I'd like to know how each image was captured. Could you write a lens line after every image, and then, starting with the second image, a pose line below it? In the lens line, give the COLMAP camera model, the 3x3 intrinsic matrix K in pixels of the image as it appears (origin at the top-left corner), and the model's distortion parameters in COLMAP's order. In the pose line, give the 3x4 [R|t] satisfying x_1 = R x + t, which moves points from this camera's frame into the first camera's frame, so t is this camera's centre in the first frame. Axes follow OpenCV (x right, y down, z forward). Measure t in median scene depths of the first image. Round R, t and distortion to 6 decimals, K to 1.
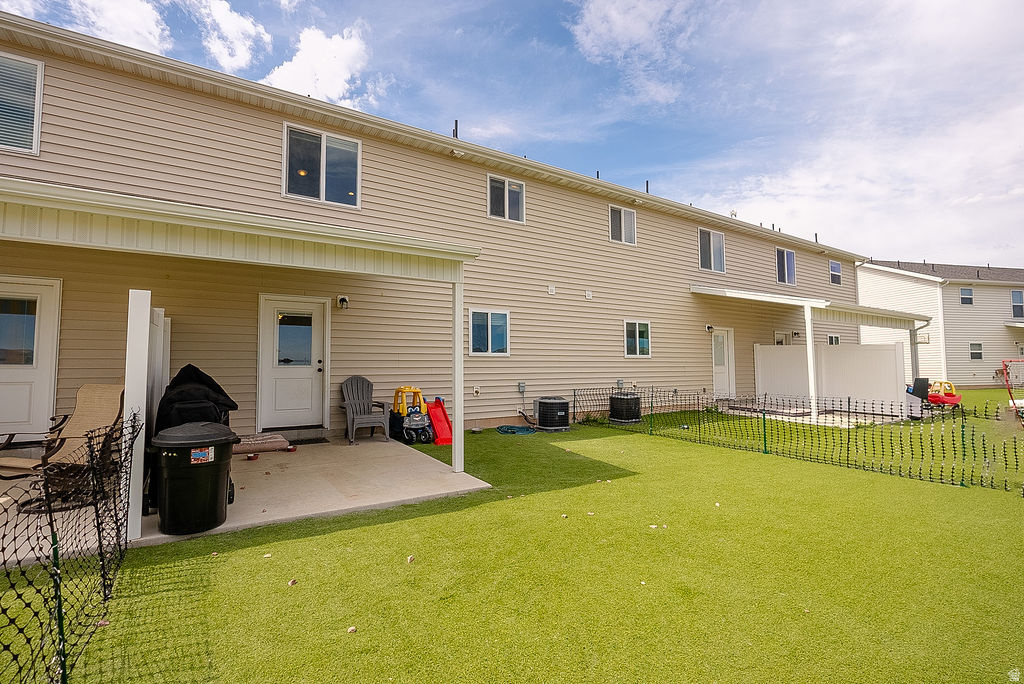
lens RADIAL K [[501.7, 0, 512.6], [0, 501.7, 337.0], [0, 0, 1]] dist [-0.000735, -0.000678]
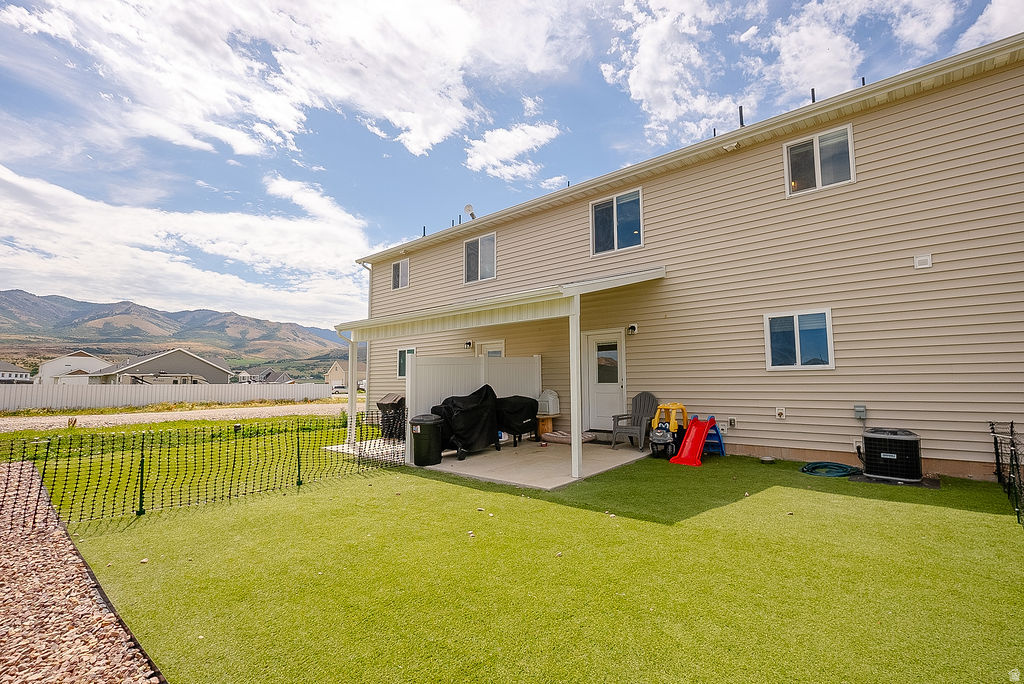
lens RADIAL K [[470.5, 0, 512.0], [0, 470.5, 342.0], [0, 0, 1]] dist [-0.002686, -0.000333]
pose [[0.239665, -0.086229, -0.967019, 0.576247], [0.061376, 0.995401, -0.073549, 0.021467], [0.968914, -0.041724, 0.243855, 0.391841]]
